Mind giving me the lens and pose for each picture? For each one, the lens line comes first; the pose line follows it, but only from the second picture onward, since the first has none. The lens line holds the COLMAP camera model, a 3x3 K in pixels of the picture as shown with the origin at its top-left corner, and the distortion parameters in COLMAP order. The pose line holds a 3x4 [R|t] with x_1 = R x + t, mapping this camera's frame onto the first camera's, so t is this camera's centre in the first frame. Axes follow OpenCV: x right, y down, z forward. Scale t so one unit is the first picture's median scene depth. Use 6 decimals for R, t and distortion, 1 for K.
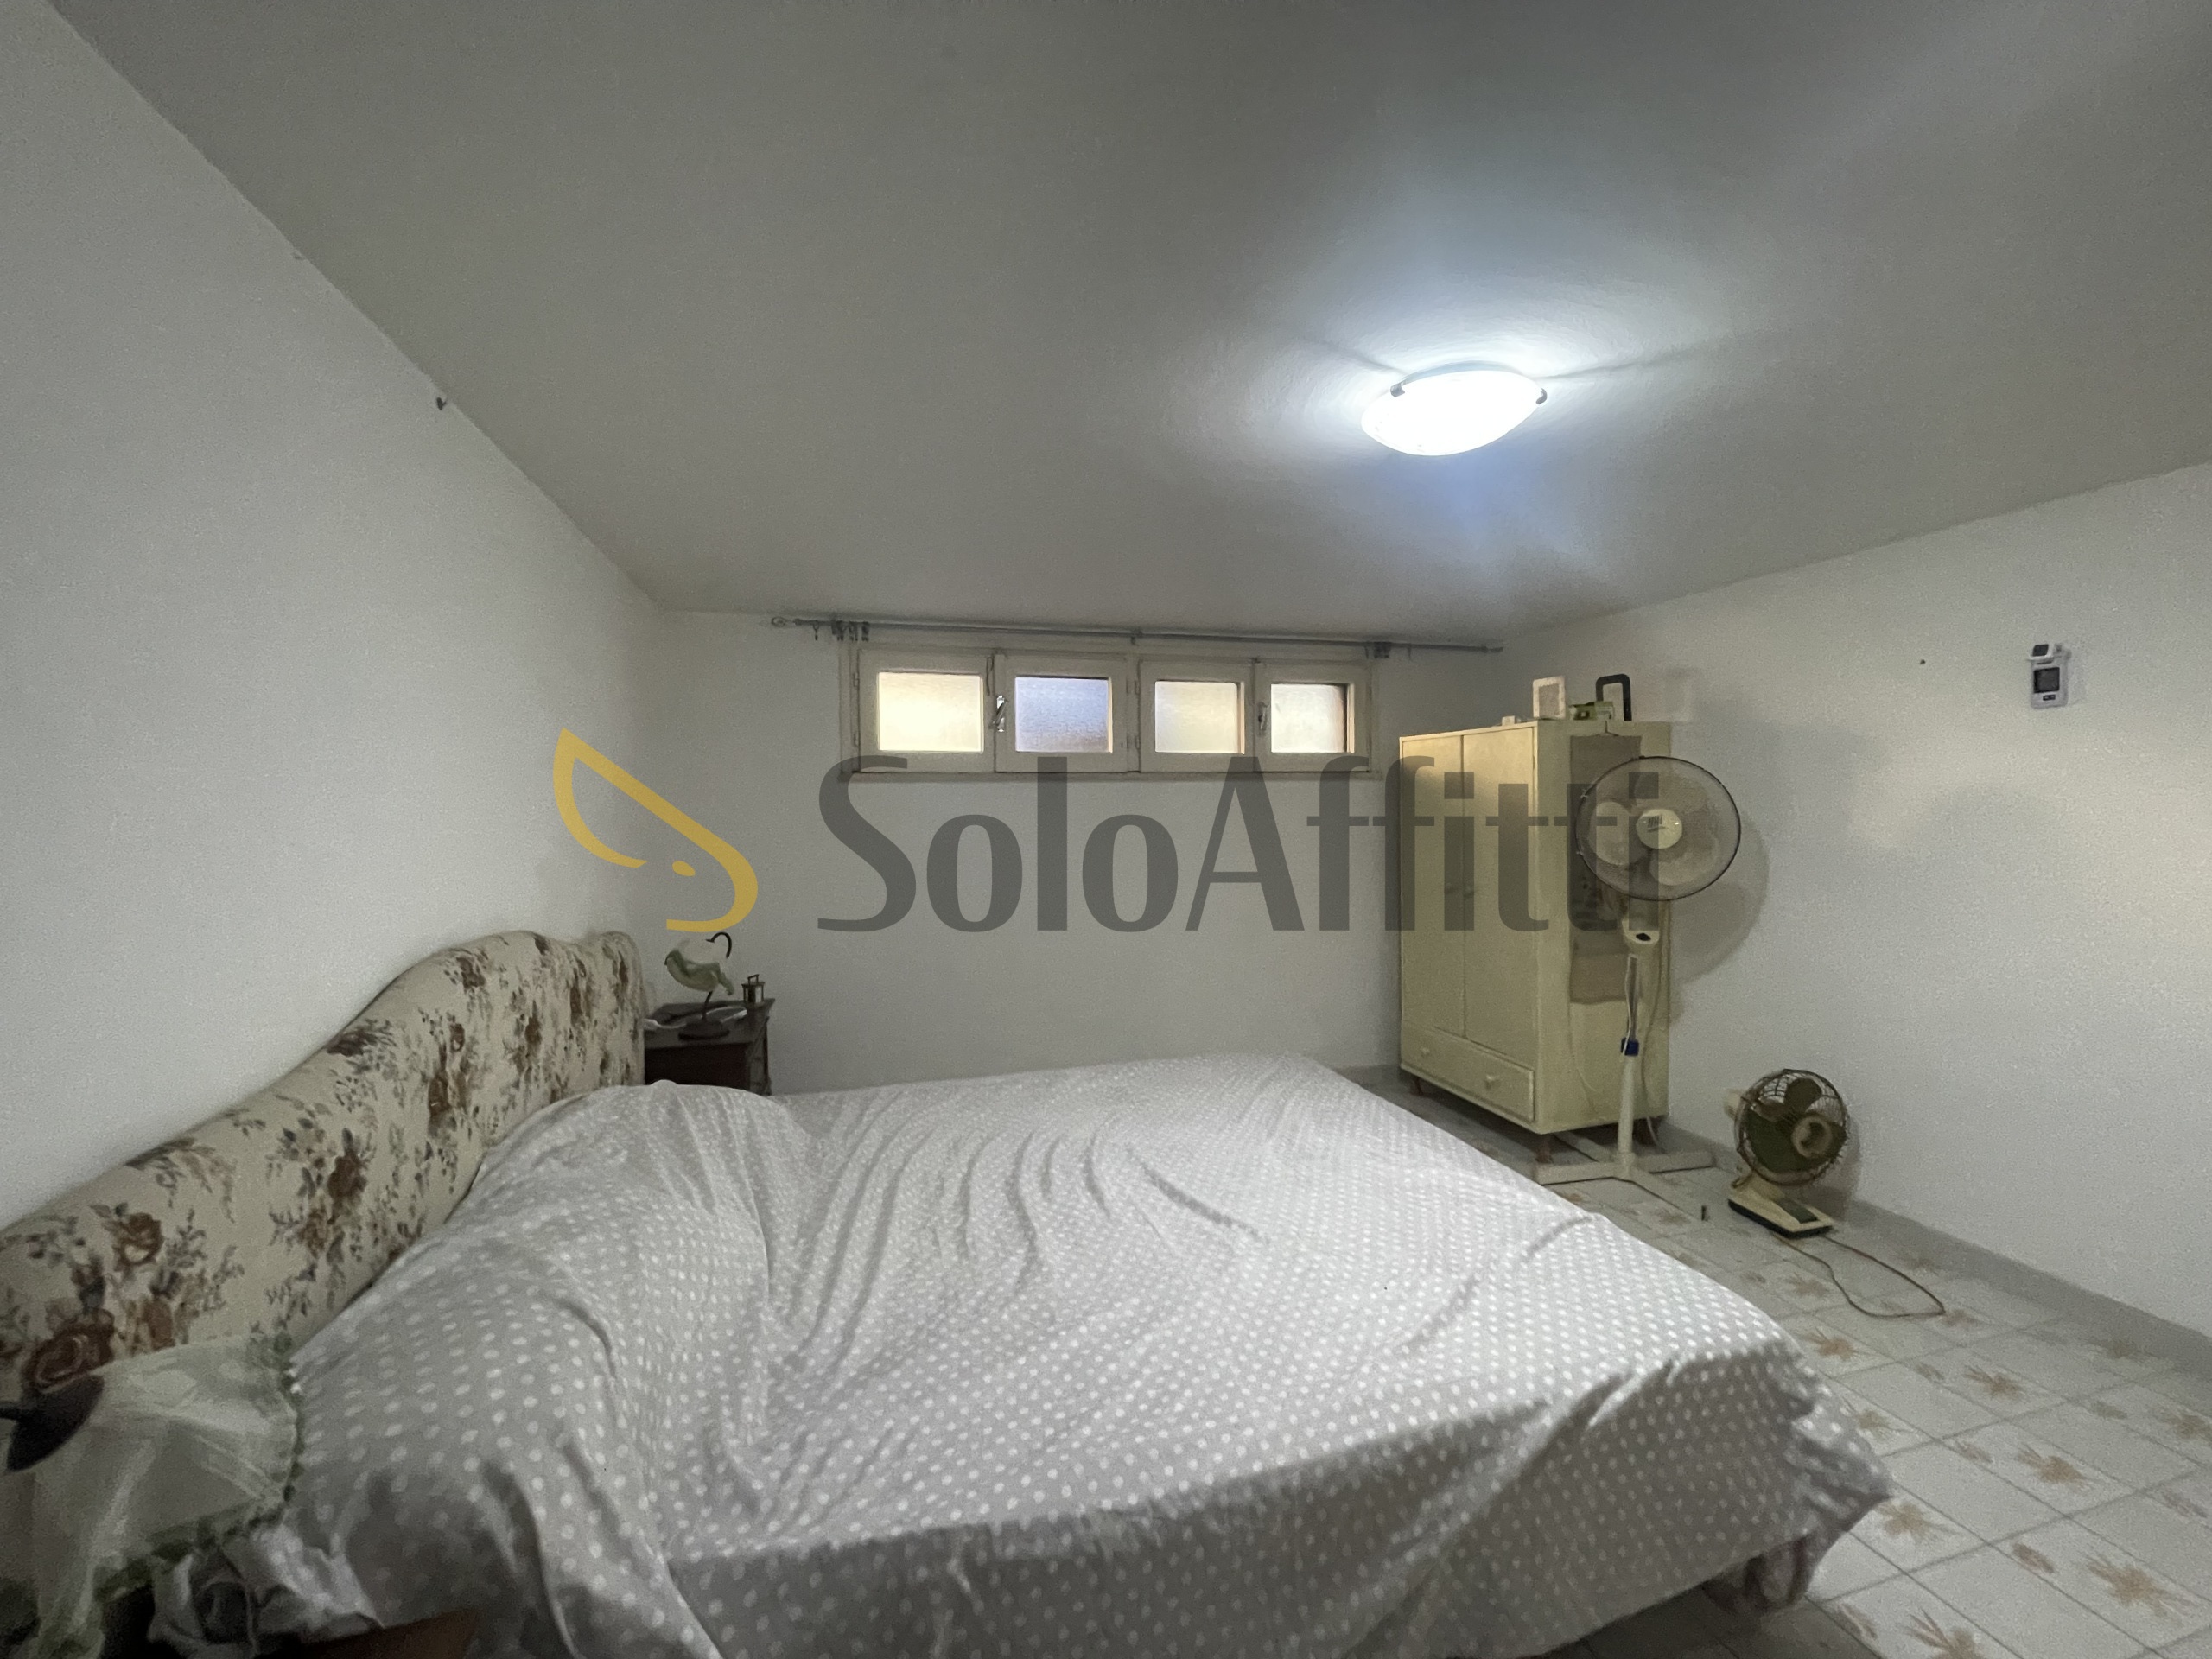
lens RADIAL K [[886.3, 0, 1103.9], [0, 886.3, 821.5], [0, 0, 1]] dist [-0.002955, -0.000894]
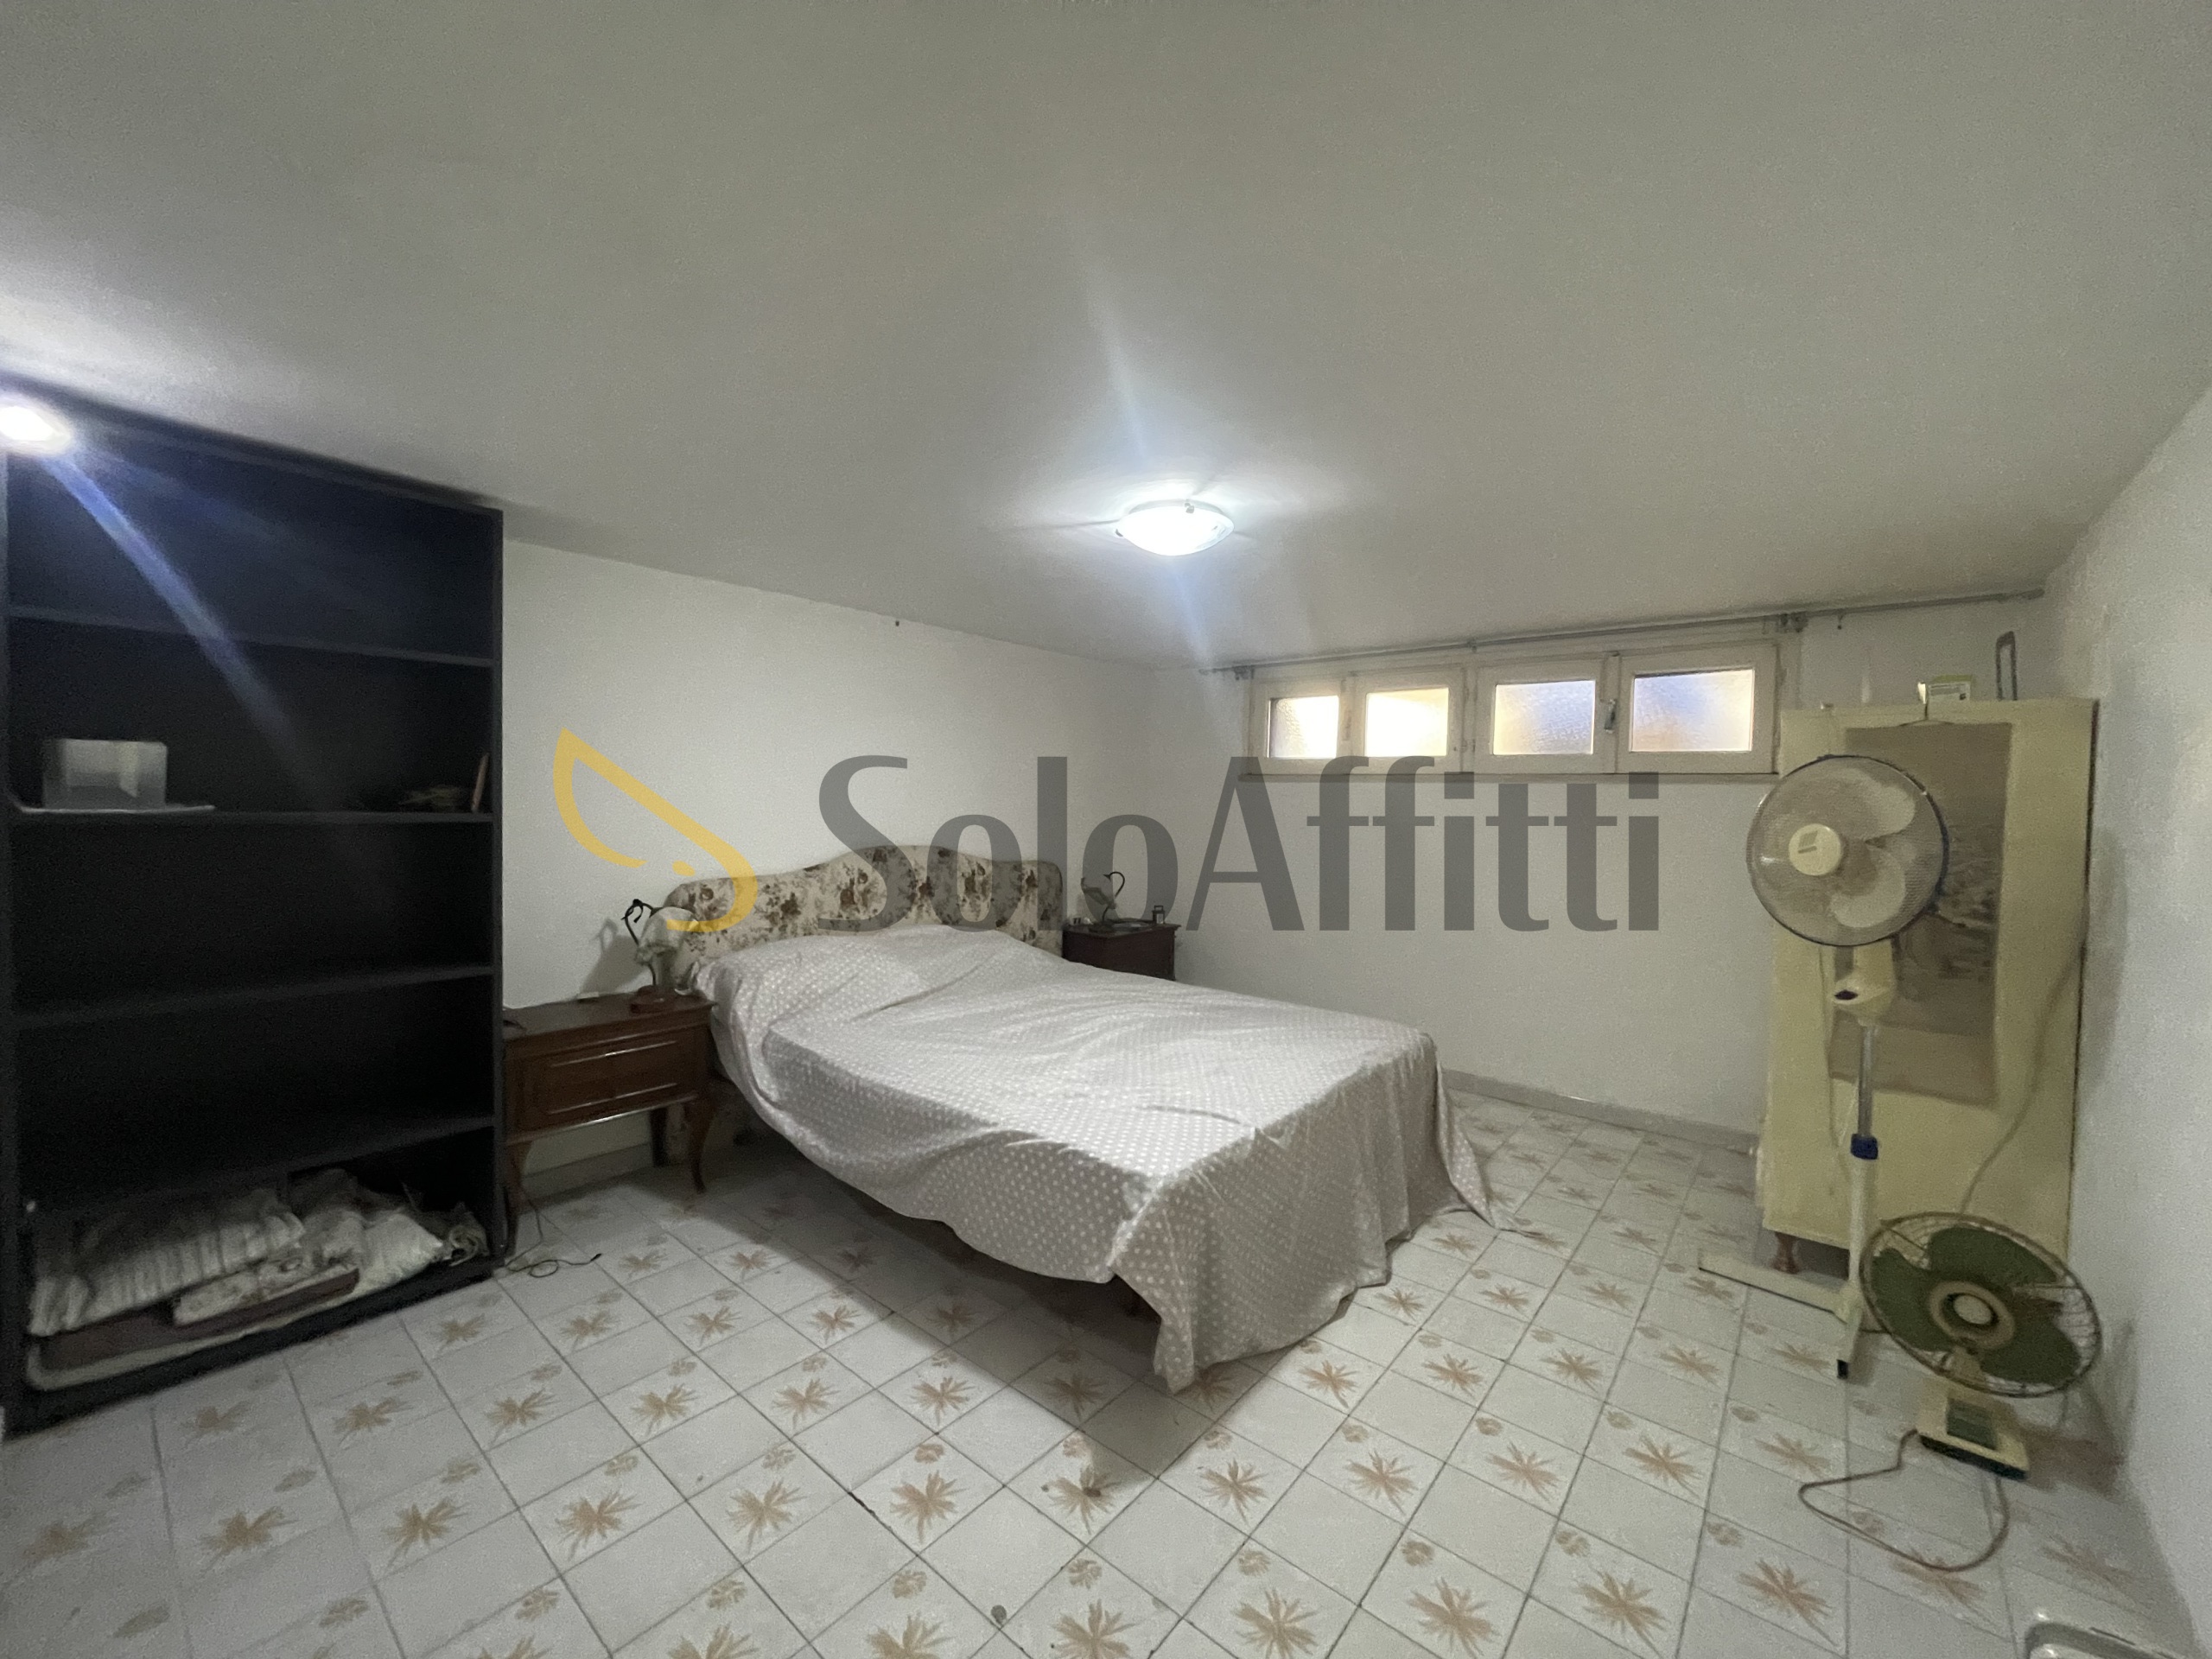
lens RADIAL K [[886.3, 0, 1117.7], [0, 886.3, 821.6], [0, 0, 1]] dist [-0.002955, -0.000894]
pose [[0.574596, 0.046312, -0.817126, 0.788635], [-0.044284, 0.998694, 0.025462, -0.008332], [0.817238, 0.021555, 0.575897, 0.052669]]
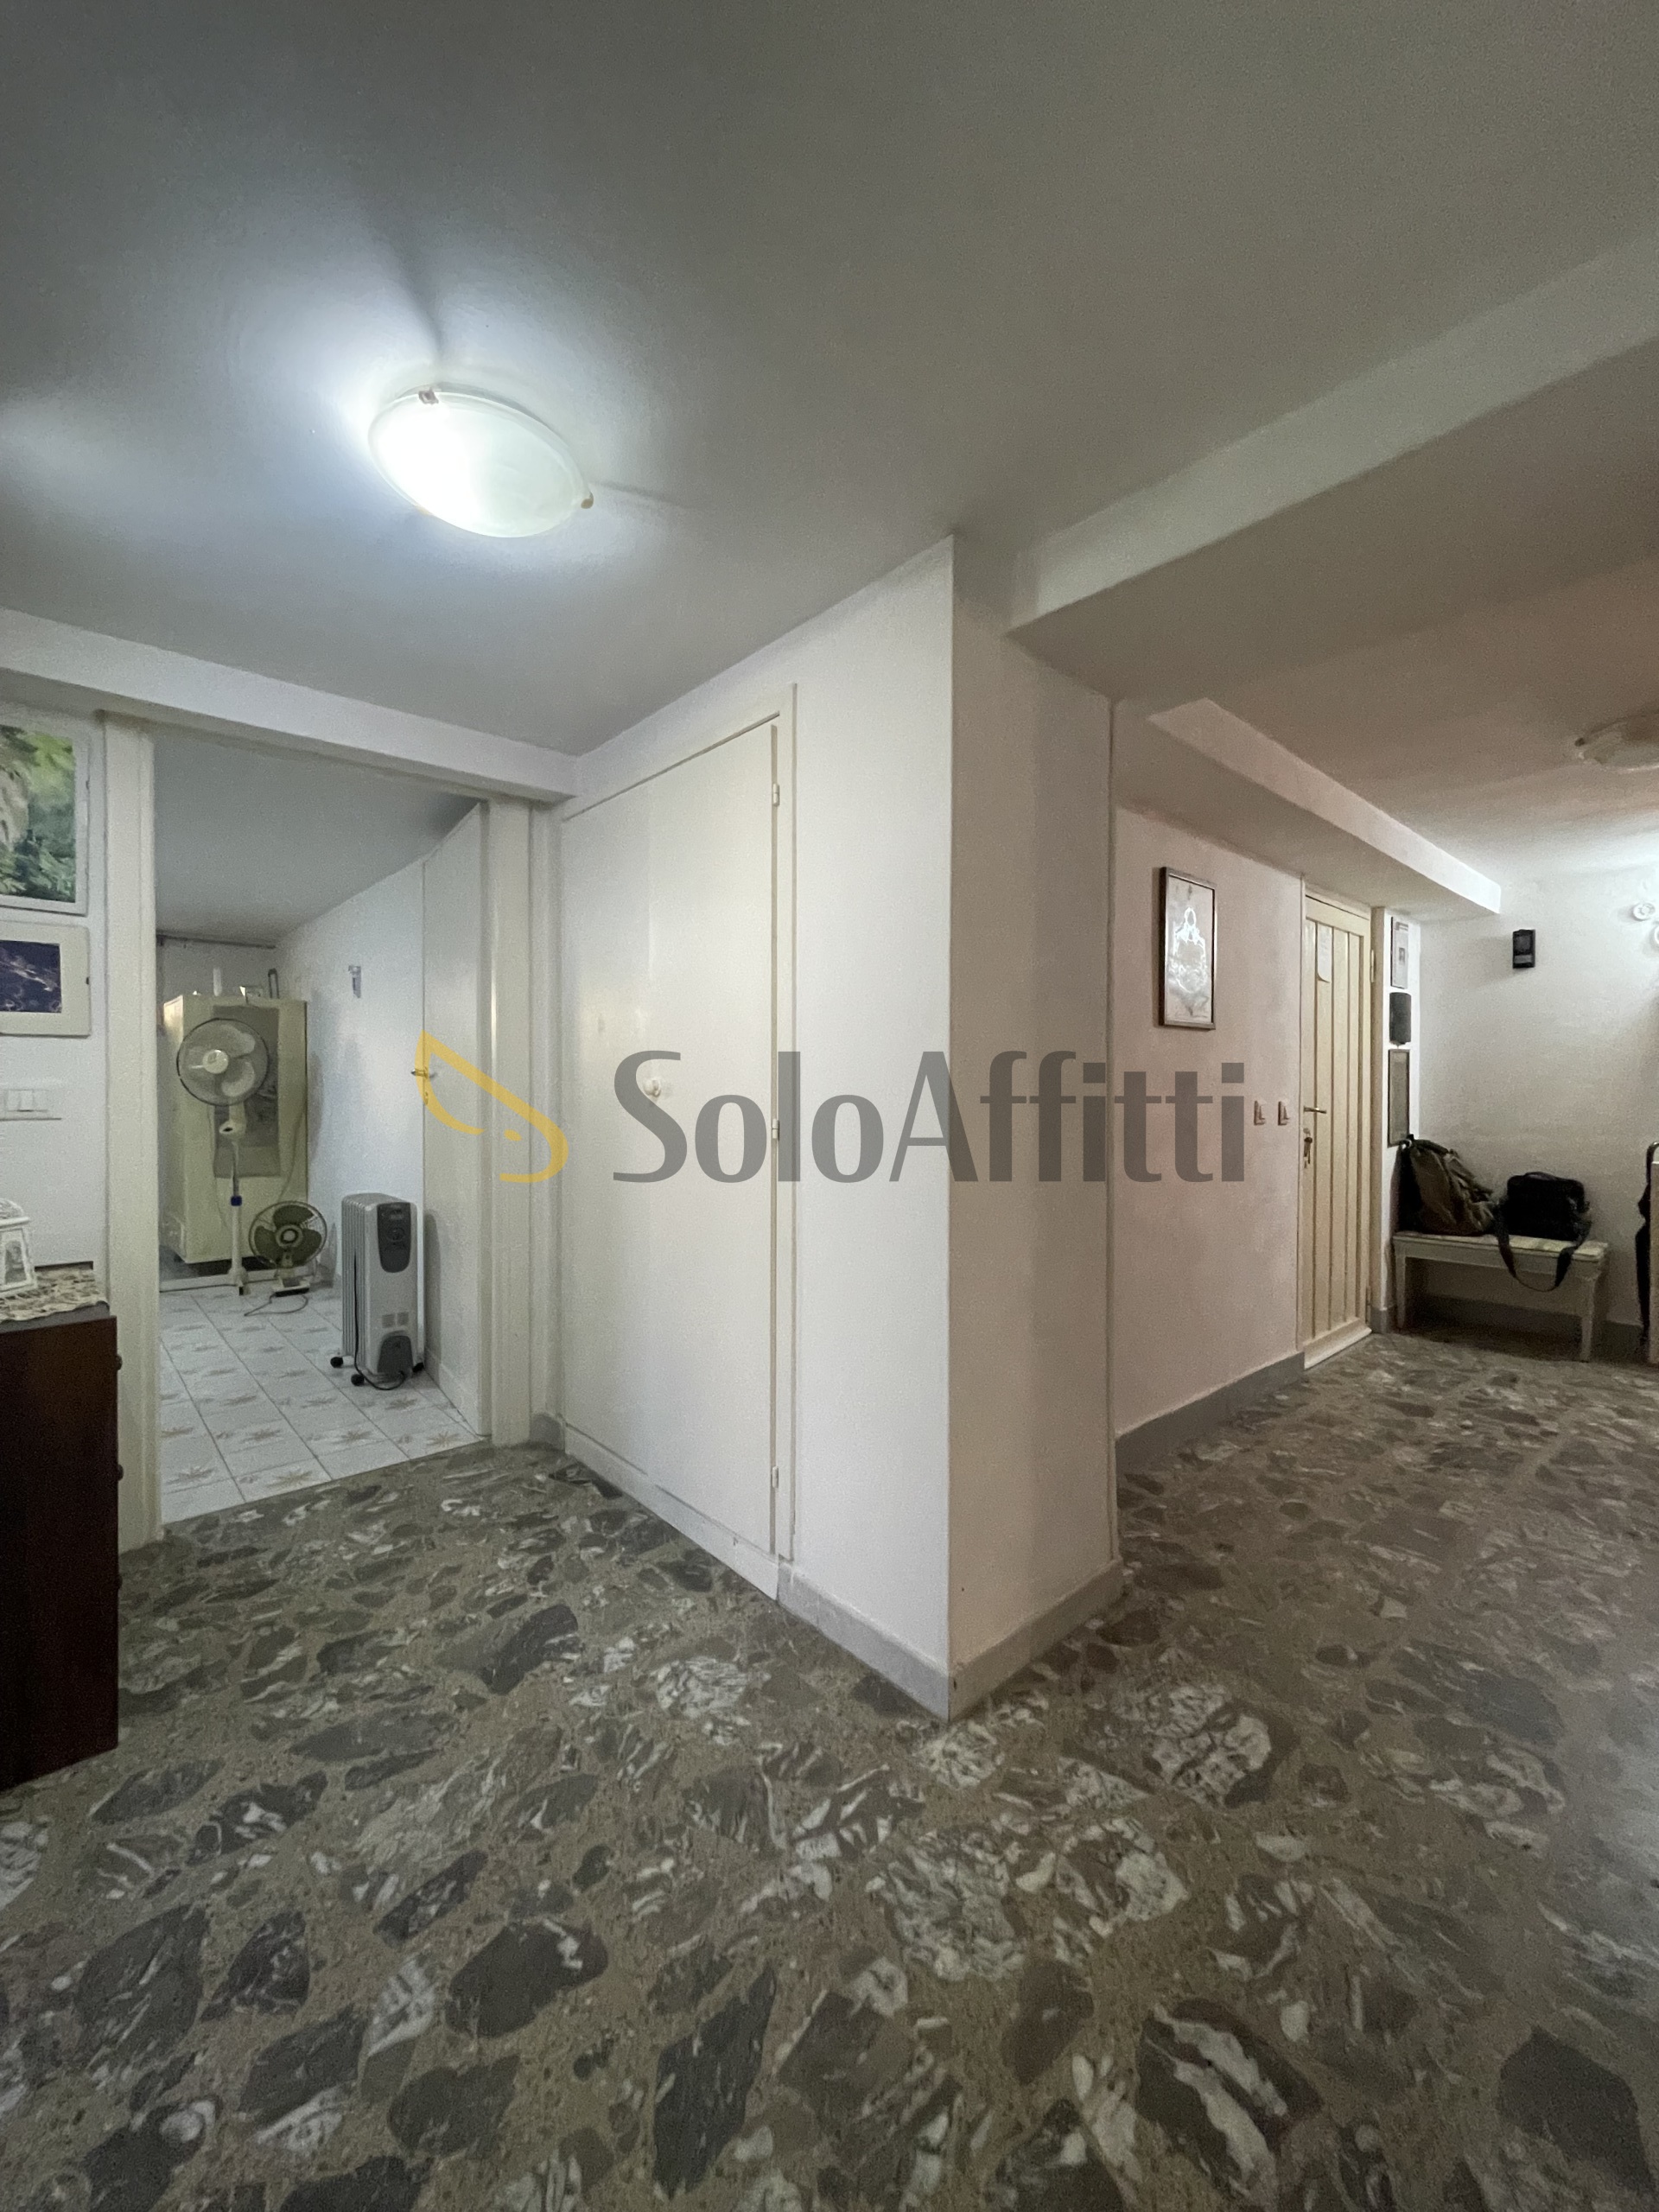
lens RADIAL K [[886.3, 0, 823.2], [0, 886.3, 1093.6], [0, 0, 1]] dist [-0.002955, -0.000894]
pose [[0.895338, 0.006402, 0.445341, 0.792642], [-0.000947, 0.999922, -0.012472, 0.075877], [-0.445386, 0.010745, 0.895274, -0.865185]]
